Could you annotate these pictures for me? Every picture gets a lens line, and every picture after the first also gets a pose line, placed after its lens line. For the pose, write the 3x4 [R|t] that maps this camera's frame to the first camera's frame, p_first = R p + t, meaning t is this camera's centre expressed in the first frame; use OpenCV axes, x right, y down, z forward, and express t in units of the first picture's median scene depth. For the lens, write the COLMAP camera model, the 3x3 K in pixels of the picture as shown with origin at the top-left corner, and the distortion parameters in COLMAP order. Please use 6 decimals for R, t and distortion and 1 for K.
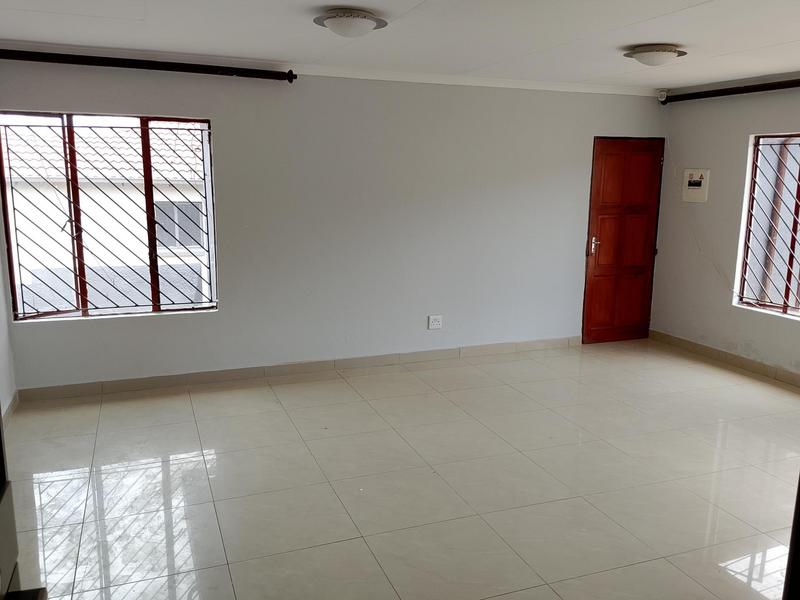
lens RADIAL K [[654.2, 0, 403.4], [0, 654.2, 302.6], [0, 0, 1]] dist [0.112135, -0.185398]
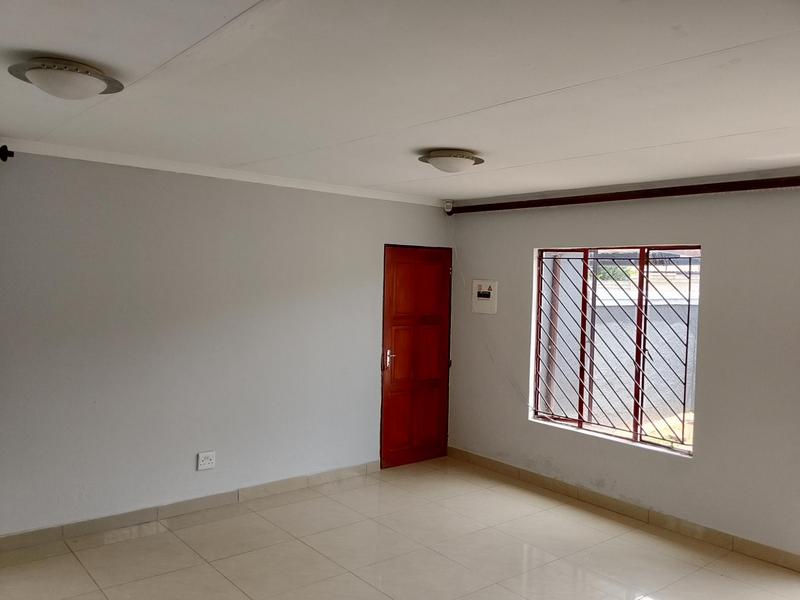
lens RADIAL K [[654.2, 0, 403.4], [0, 654.2, 302.6], [0, 0, 1]] dist [0.112135, -0.185398]
pose [[0.949071, 0.004712, 0.315028, 0.021942], [0.042391, 0.988886, -0.142501, -0.037549], [-0.312198, 0.148598, 0.938323, 0.141664]]
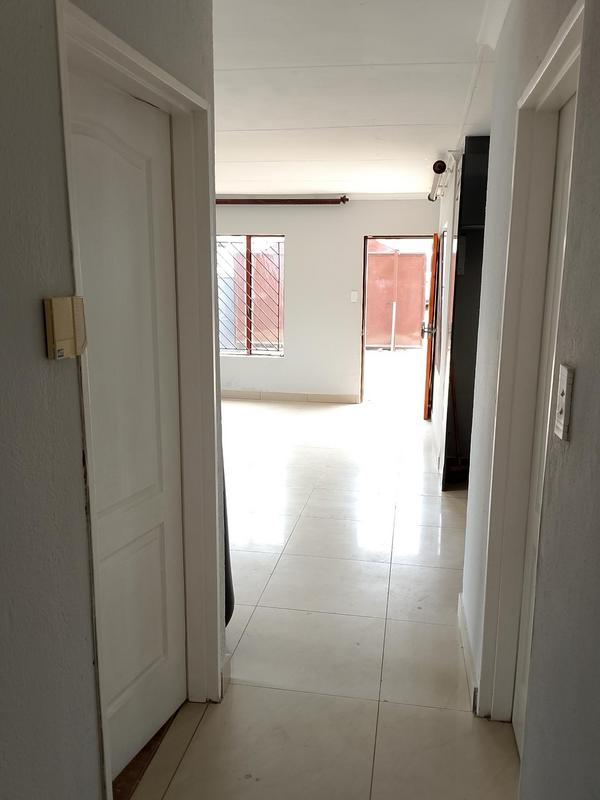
lens RADIAL K [[654.2, 0, 300.0], [0, 654.2, 400.0], [0, 0, 1]] dist [0.112135, -0.185398]
pose [[0.517091, -0.167030, 0.839475, -0.592411], [0.157100, 0.982634, 0.098745, 0.005072], [-0.841389, 0.080821, 0.534352, 0.028747]]
